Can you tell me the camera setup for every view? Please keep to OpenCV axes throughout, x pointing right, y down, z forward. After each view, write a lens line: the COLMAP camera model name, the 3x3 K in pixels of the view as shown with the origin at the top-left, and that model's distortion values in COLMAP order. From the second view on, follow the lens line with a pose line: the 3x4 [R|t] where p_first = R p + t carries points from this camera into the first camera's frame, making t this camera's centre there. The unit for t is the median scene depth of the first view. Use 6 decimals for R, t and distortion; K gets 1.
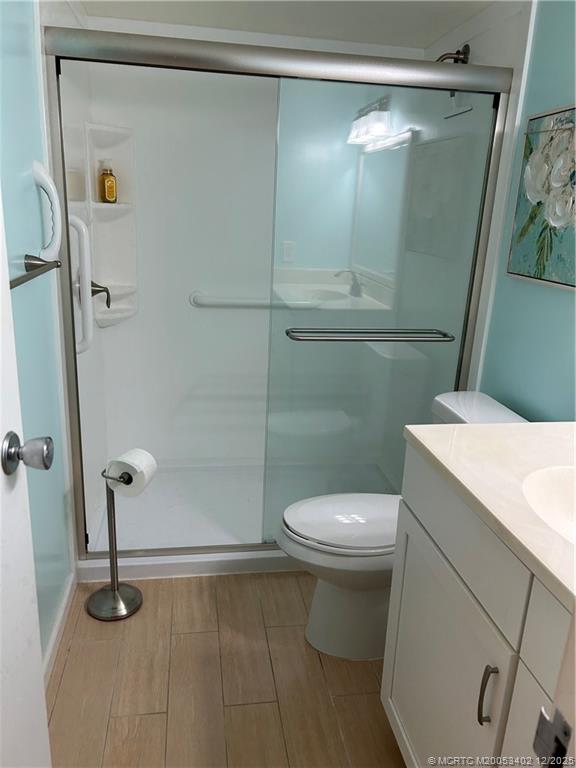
lens RADIAL K [[580.0, 0, 291.1], [0, 580.0, 381.8], [0, 0, 1]] dist [0.052472, -0.053017]
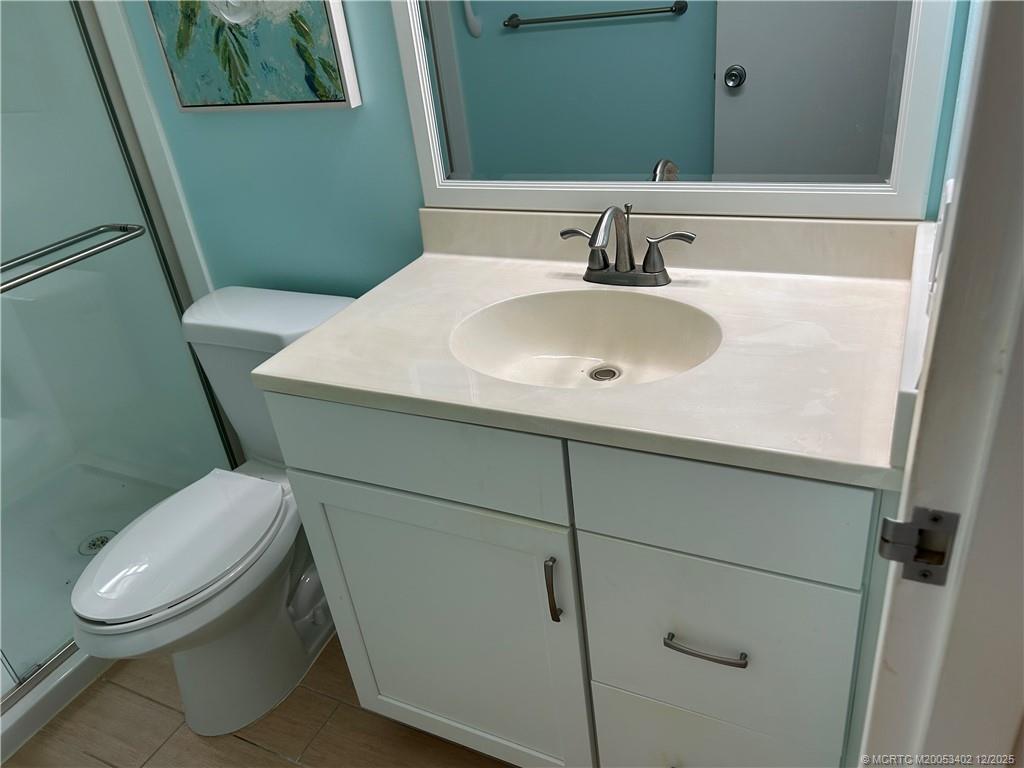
lens RADIAL K [[773.4, 0, 514.8], [0, 773.4, 388.5], [0, 0, 1]] dist [0.052472, -0.053017]
pose [[0.575002, -0.489763, 0.655366, -0.170191], [0.361790, 0.870668, 0.333235, -0.072492], [-0.733813, 0.045494, 0.677827, 0.137232]]
